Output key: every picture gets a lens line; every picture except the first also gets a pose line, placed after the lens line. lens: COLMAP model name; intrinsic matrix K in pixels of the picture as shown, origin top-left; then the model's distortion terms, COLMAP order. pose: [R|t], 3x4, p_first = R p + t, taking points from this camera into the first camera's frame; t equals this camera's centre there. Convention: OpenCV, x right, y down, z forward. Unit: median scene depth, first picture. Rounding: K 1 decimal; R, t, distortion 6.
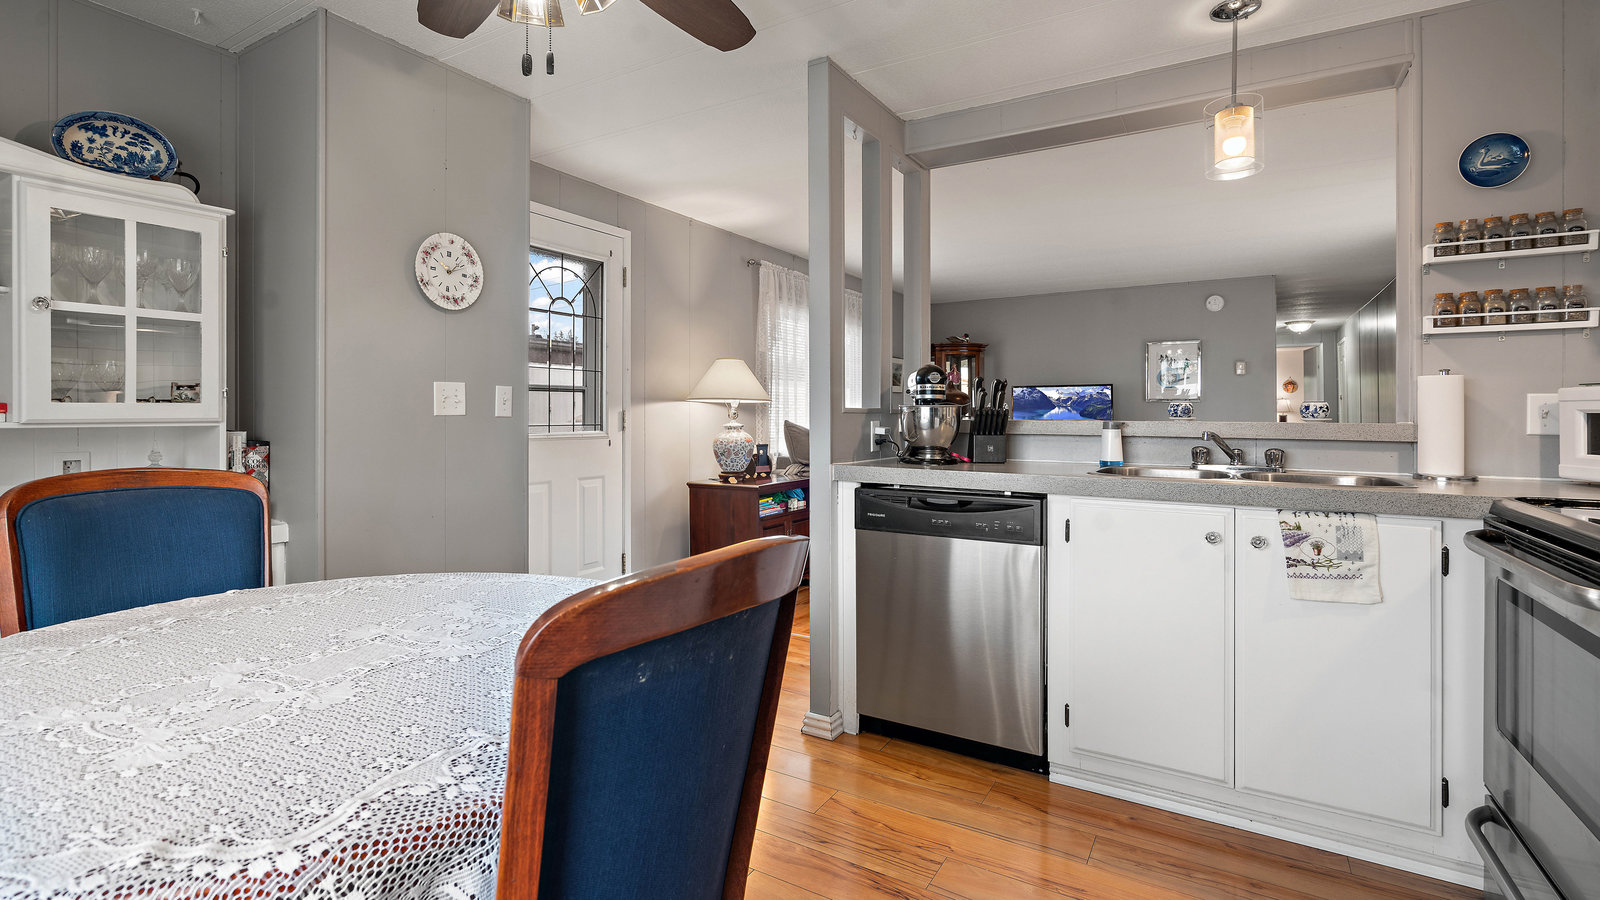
lens RADIAL K [[742.4, 0, 791.9], [0, 742.4, 411.8], [0, 0, 1]] dist [-0.001102, 0.001361]
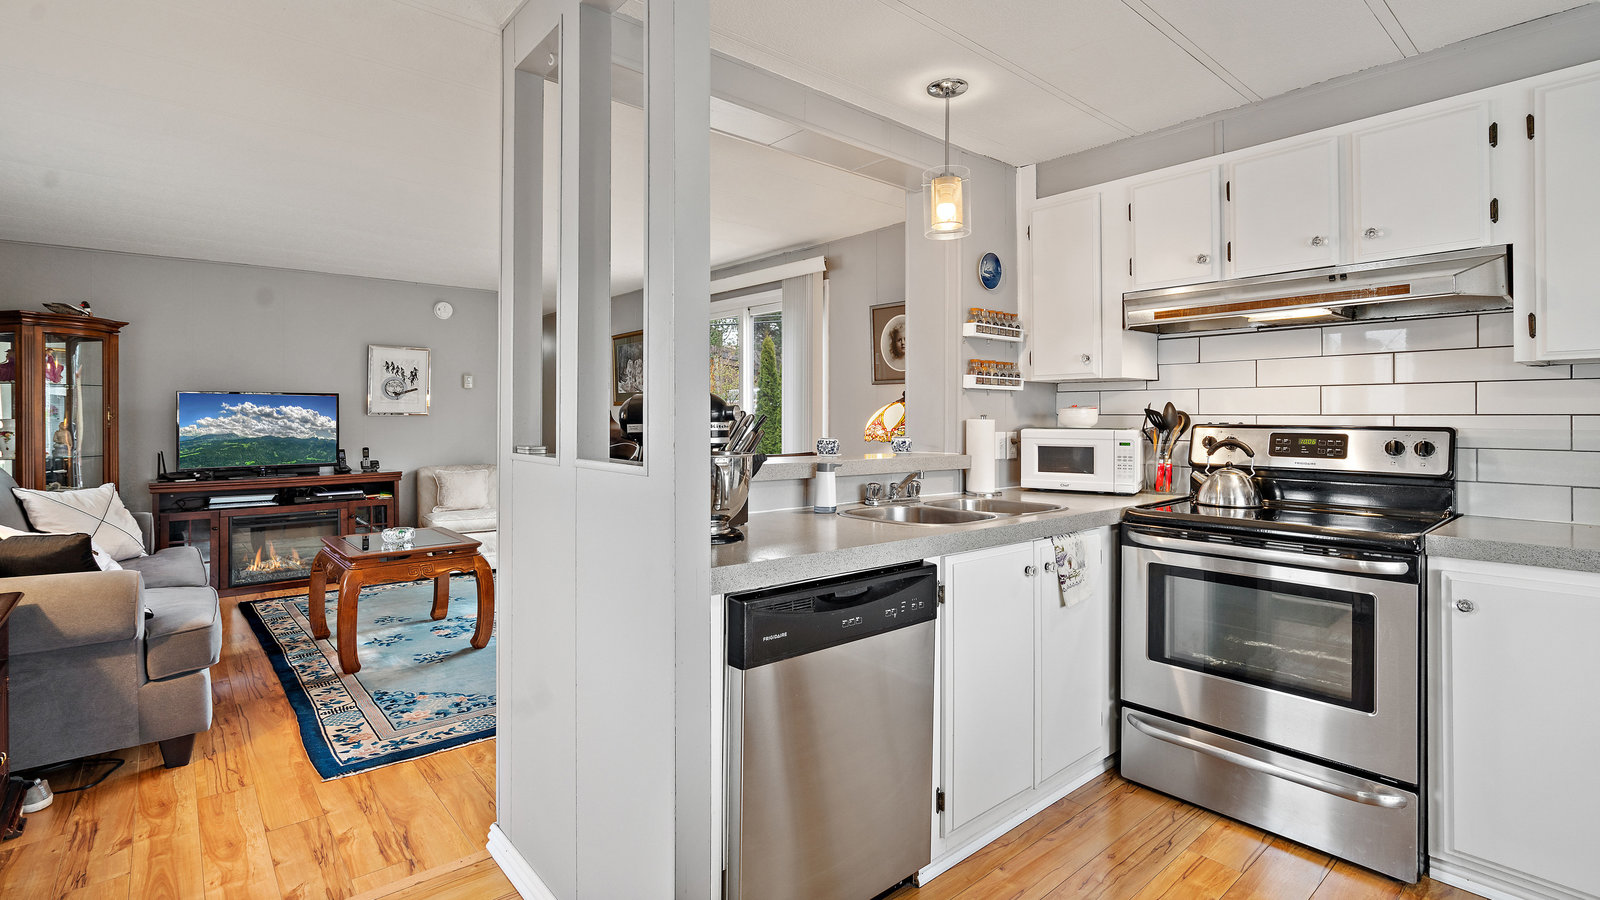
lens RADIAL K [[742.4, 0, 791.9], [0, 742.4, 411.8], [0, 0, 1]] dist [-0.001102, 0.001361]
pose [[0.314585, 0.006156, 0.949209, -0.470428], [-0.006325, 0.999970, -0.004389, -0.047532], [-0.949208, -0.004623, 0.314614, 0.782173]]
